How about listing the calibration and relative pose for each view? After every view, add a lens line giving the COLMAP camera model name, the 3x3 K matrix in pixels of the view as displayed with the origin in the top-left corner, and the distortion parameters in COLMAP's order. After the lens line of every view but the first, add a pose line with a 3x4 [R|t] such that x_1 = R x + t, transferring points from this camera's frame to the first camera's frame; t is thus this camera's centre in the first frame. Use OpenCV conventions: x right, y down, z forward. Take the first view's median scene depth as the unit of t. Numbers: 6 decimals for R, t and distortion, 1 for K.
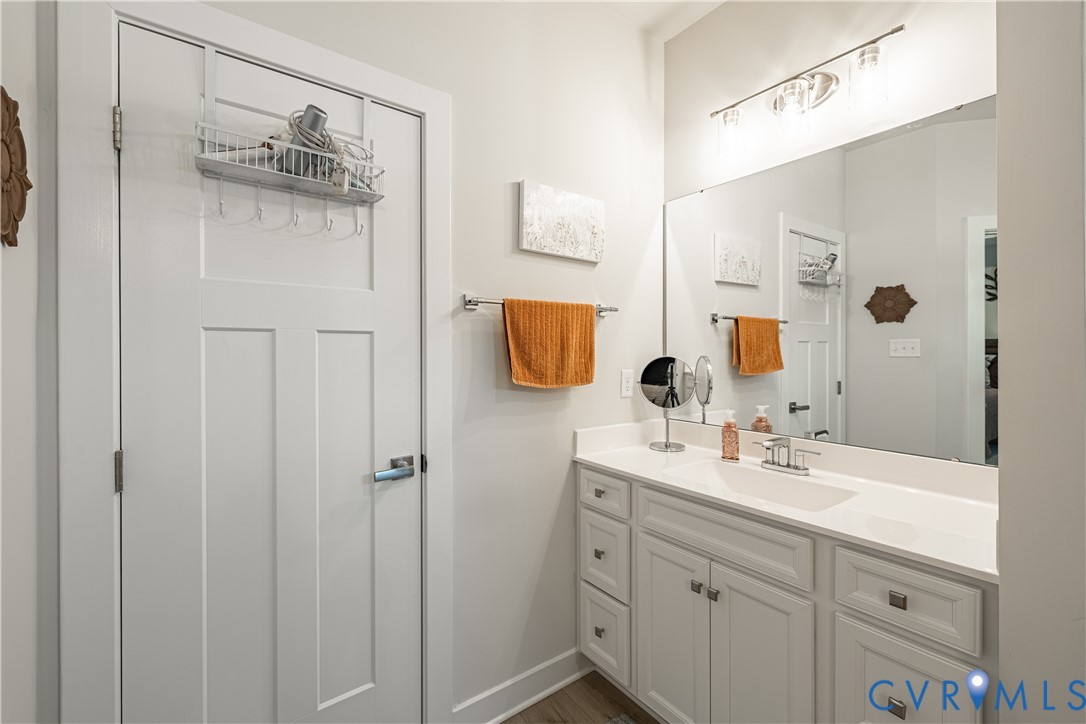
lens RADIAL K [[462.2, 0, 542.5], [0, 462.2, 355.1], [0, 0, 1]] dist [0.001420, -0.000076]
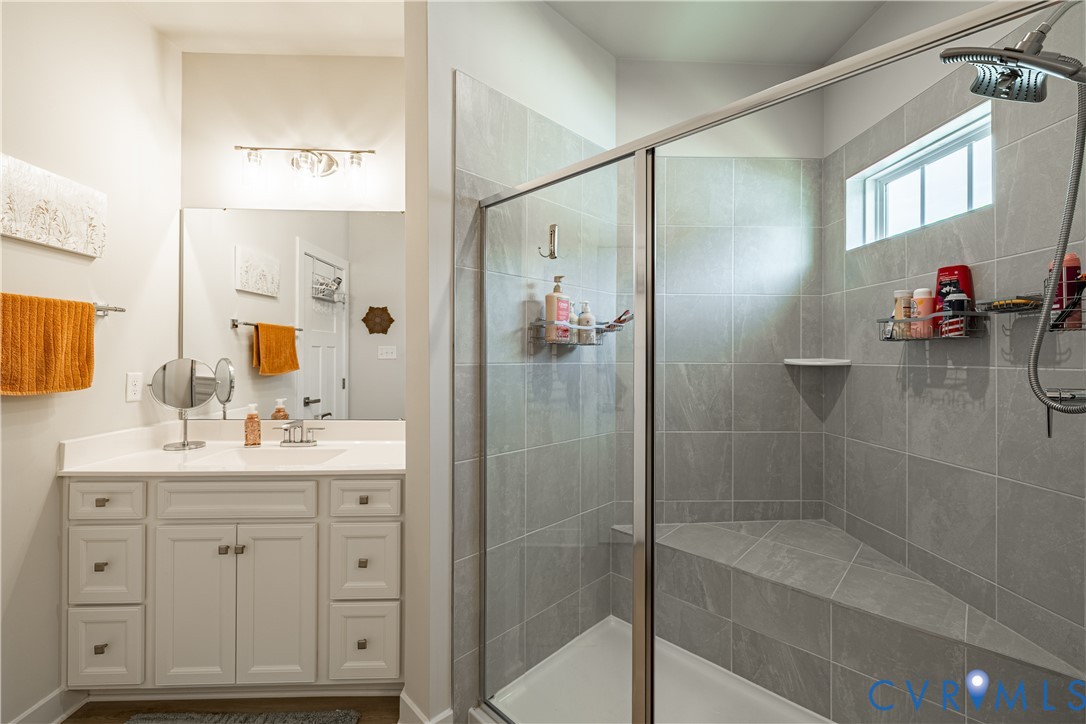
lens RADIAL K [[454.2, 0, 544.3], [0, 454.2, 354.6], [0, 0, 1]] dist [0.002989, -0.000412]
pose [[0.562594, 0.006587, 0.826707, -0.134709], [-0.001103, 0.999973, -0.007216, 0.000031], [-0.826733, 0.003148, 0.562586, -0.267453]]
